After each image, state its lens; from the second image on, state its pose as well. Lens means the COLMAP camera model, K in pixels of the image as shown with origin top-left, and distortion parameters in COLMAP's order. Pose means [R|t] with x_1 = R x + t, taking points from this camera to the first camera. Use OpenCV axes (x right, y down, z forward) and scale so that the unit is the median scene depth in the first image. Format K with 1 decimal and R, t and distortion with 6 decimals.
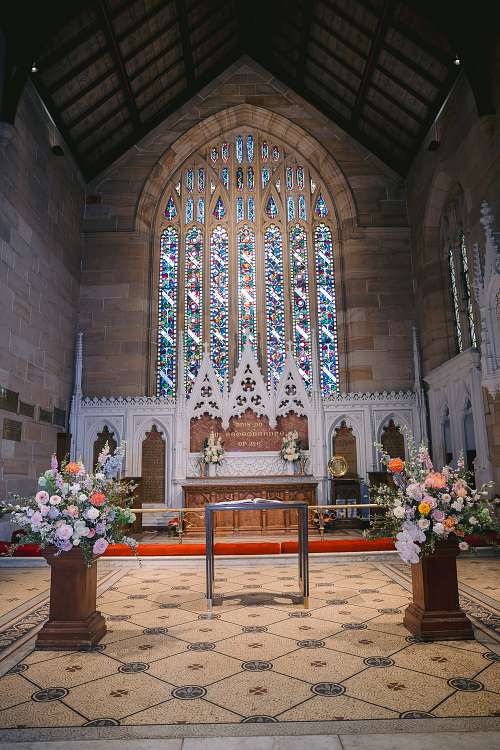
lens RADIAL K [[558.3, 0, 250.0], [0, 558.3, 375.0], [0, 0, 1]] dist [-0.113236, 0.001121]
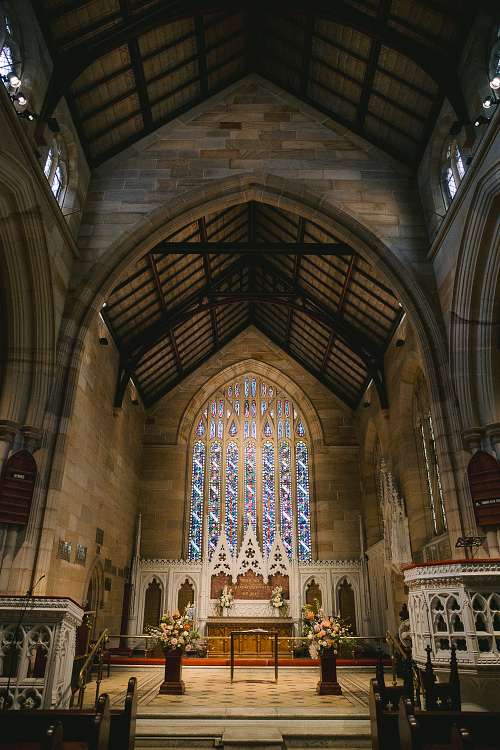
lens RADIAL K [[533.2, 0, 234.3], [0, 533.2, 377.3], [0, 0, 1]] dist [-0.073462, 0.003229]
pose [[0.999203, 0.014629, -0.037147, 0.000535], [-0.023113, 0.970635, -0.239444, -0.101355], [0.032553, 0.240112, 0.970199, -0.511853]]
